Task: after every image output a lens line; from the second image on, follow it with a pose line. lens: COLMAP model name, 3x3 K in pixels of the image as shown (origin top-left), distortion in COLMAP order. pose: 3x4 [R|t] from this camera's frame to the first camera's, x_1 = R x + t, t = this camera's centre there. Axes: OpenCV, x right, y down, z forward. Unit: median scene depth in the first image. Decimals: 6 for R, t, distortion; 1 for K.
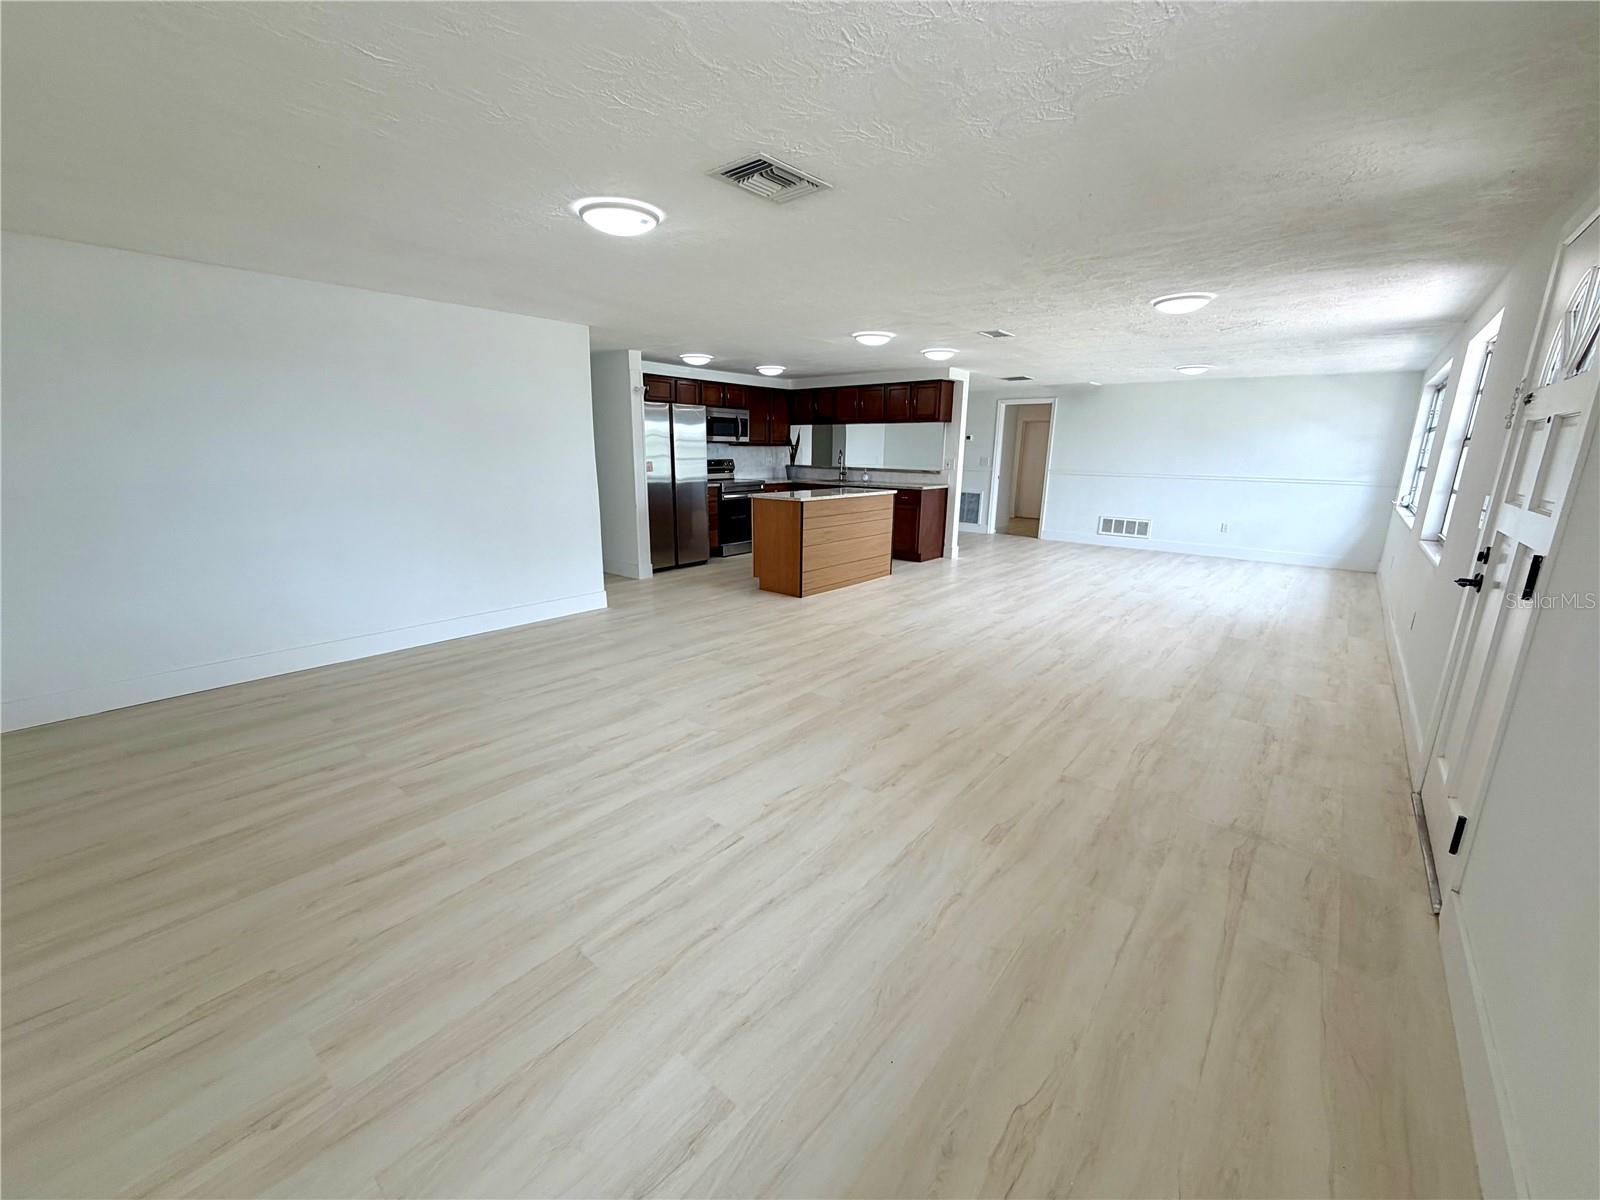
lens RADIAL K [[638.3, 0, 789.9], [0, 638.3, 599.7], [0, 0, 1]] dist [-0.000736, 0.000283]
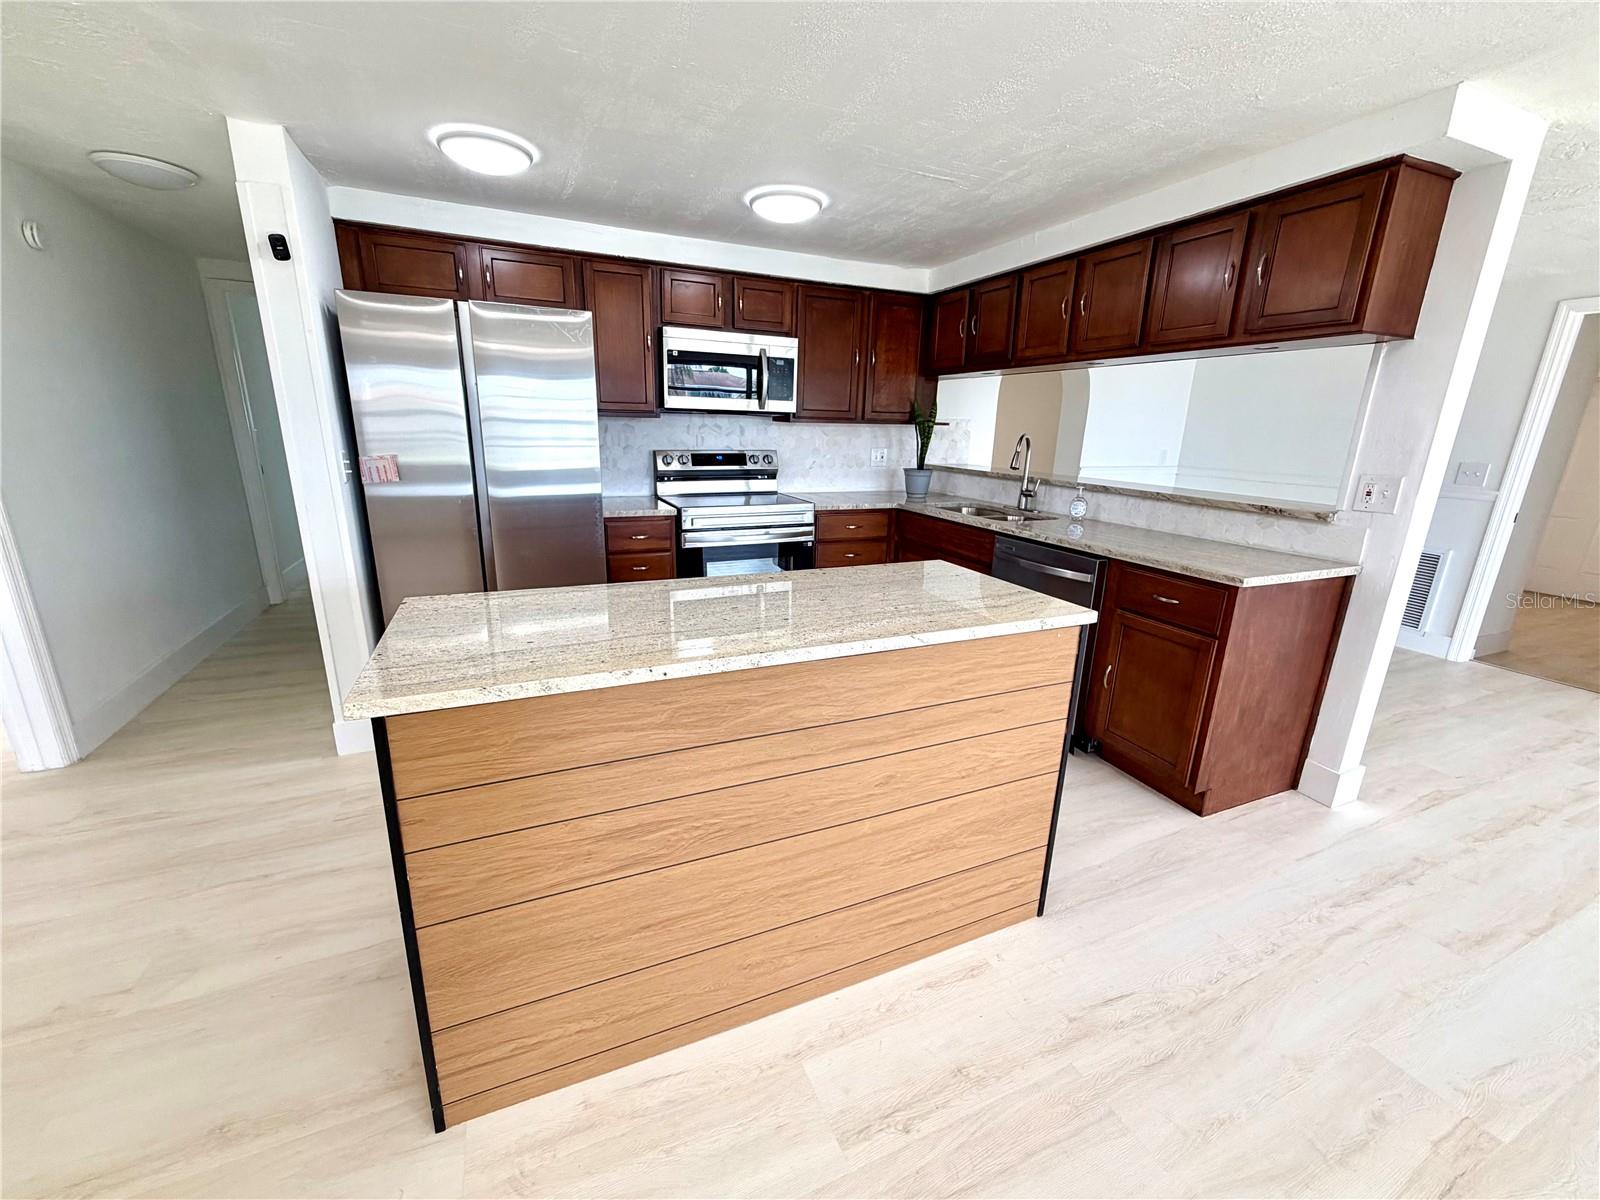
lens RADIAL K [[638.3, 0, 797.1], [0, 638.3, 601.1], [0, 0, 1]] dist [-0.000736, 0.000283]
pose [[0.902923, 0.126185, -0.410862, 0.146649], [-0.115701, 0.992005, 0.050399, -0.154927], [0.413936, 0.002031, 0.910304, 0.661757]]
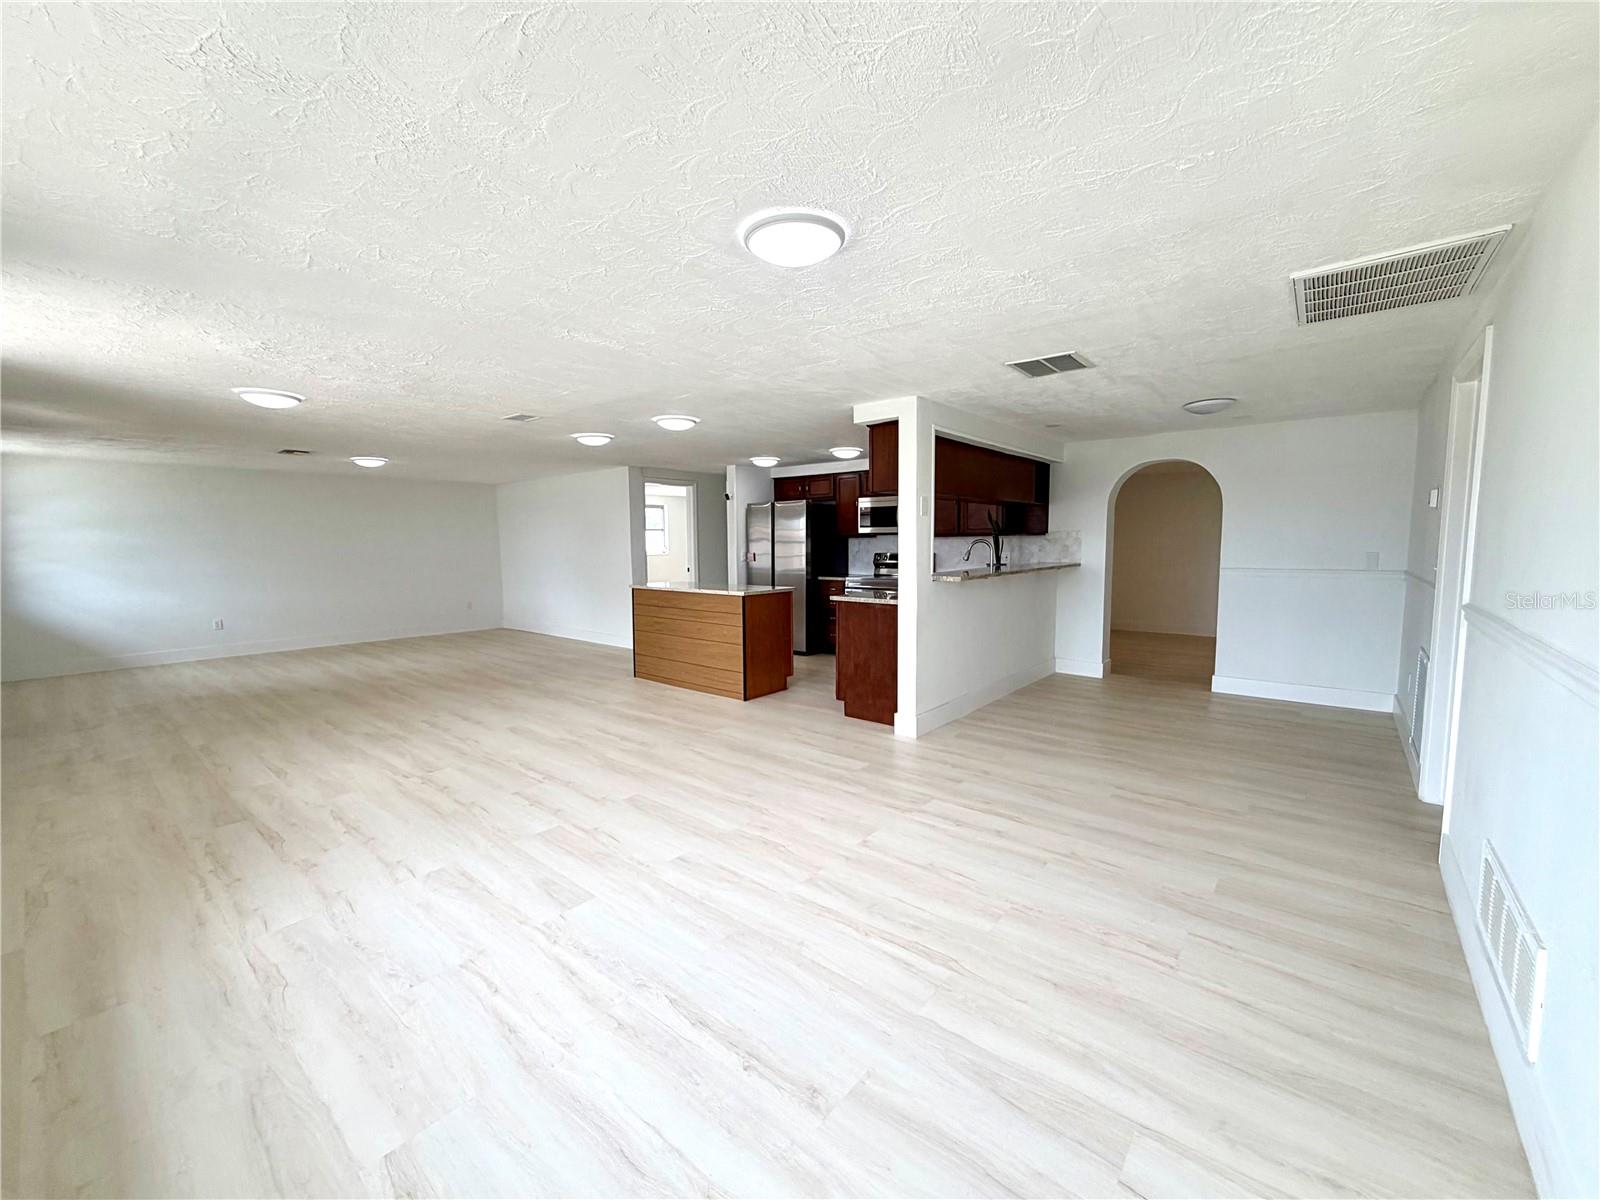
lens RADIAL K [[638.3, 0, 795.0], [0, 638.3, 591.7], [0, 0, 1]] dist [-0.000736, 0.000283]
pose [[0.016019, 0.068634, -0.997513, 0.833159], [-0.226011, 0.972069, 0.063254, -0.208455], [0.973993, 0.224436, 0.031083, 0.923855]]
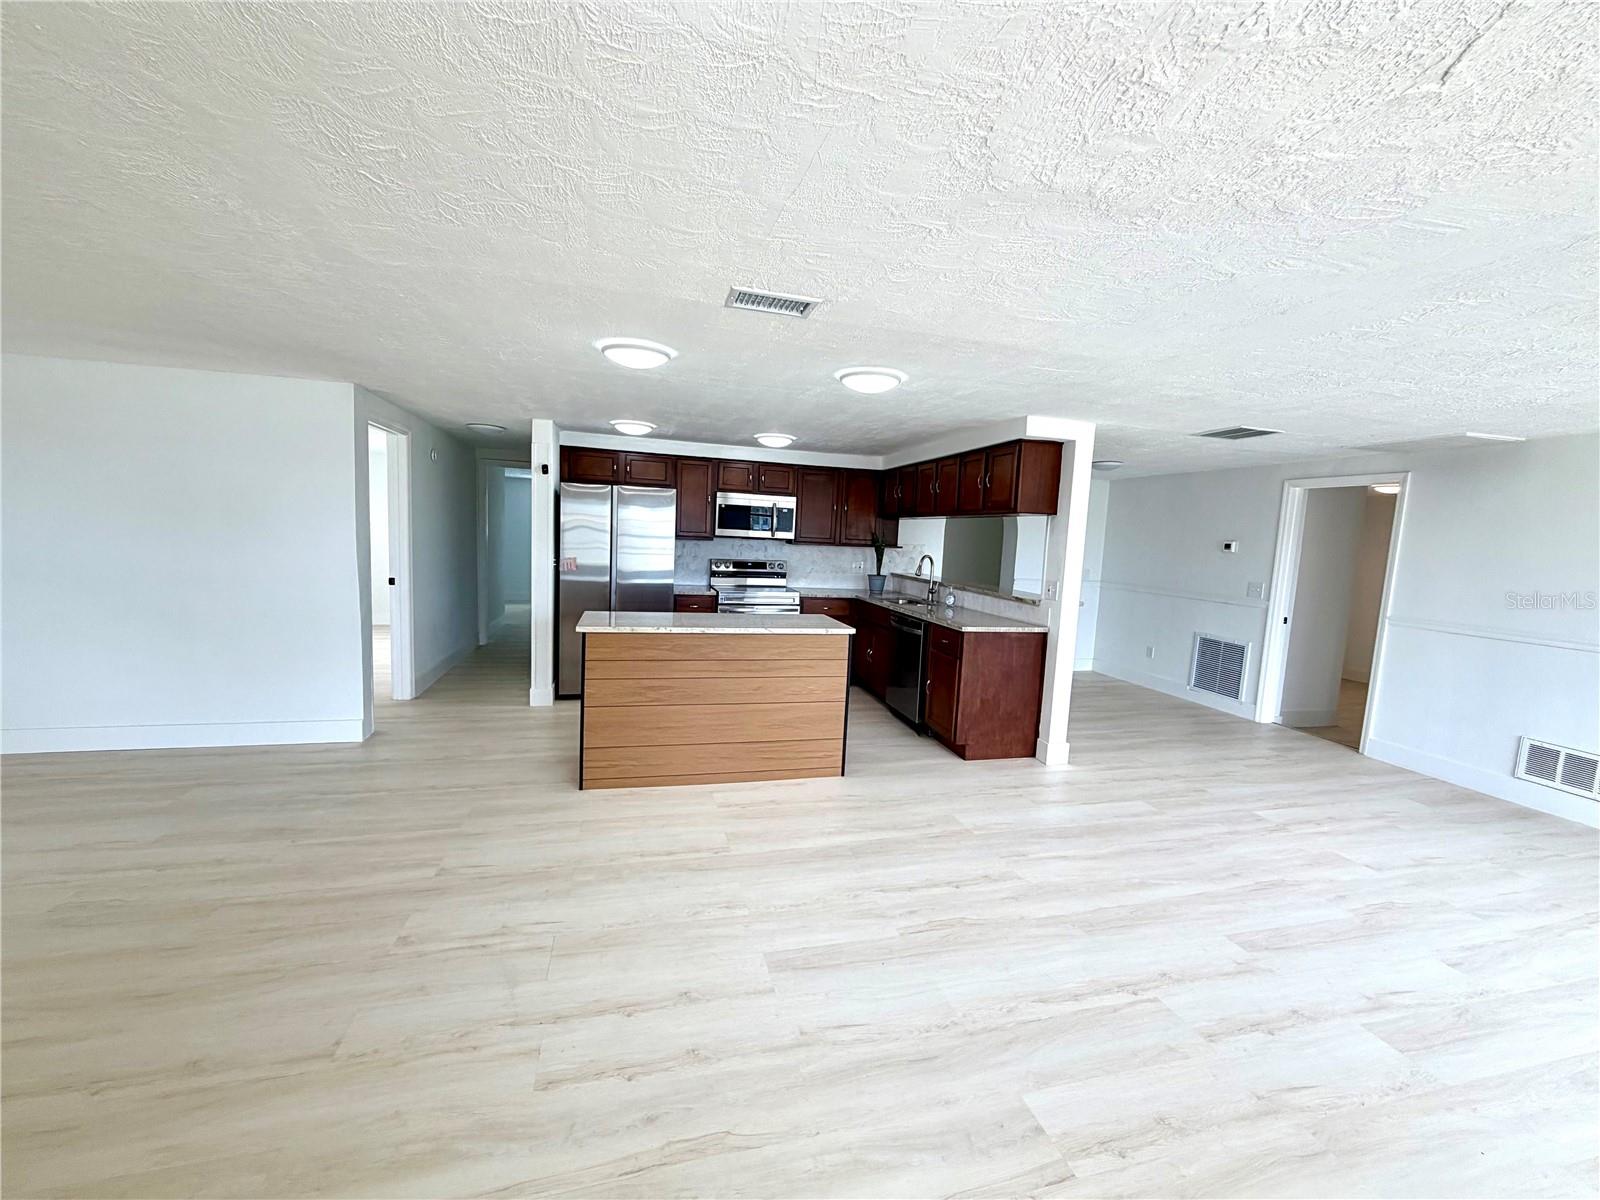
lens RADIAL K [[638.3, 0, 796.8], [0, 638.3, 599.8], [0, 0, 1]] dist [-0.000736, 0.000283]
pose [[0.824497, 0.085076, -0.559435, 0.388585], [-0.168397, 0.980731, -0.099040, -0.117665], [0.540229, 0.175865, 0.822936, 0.453528]]
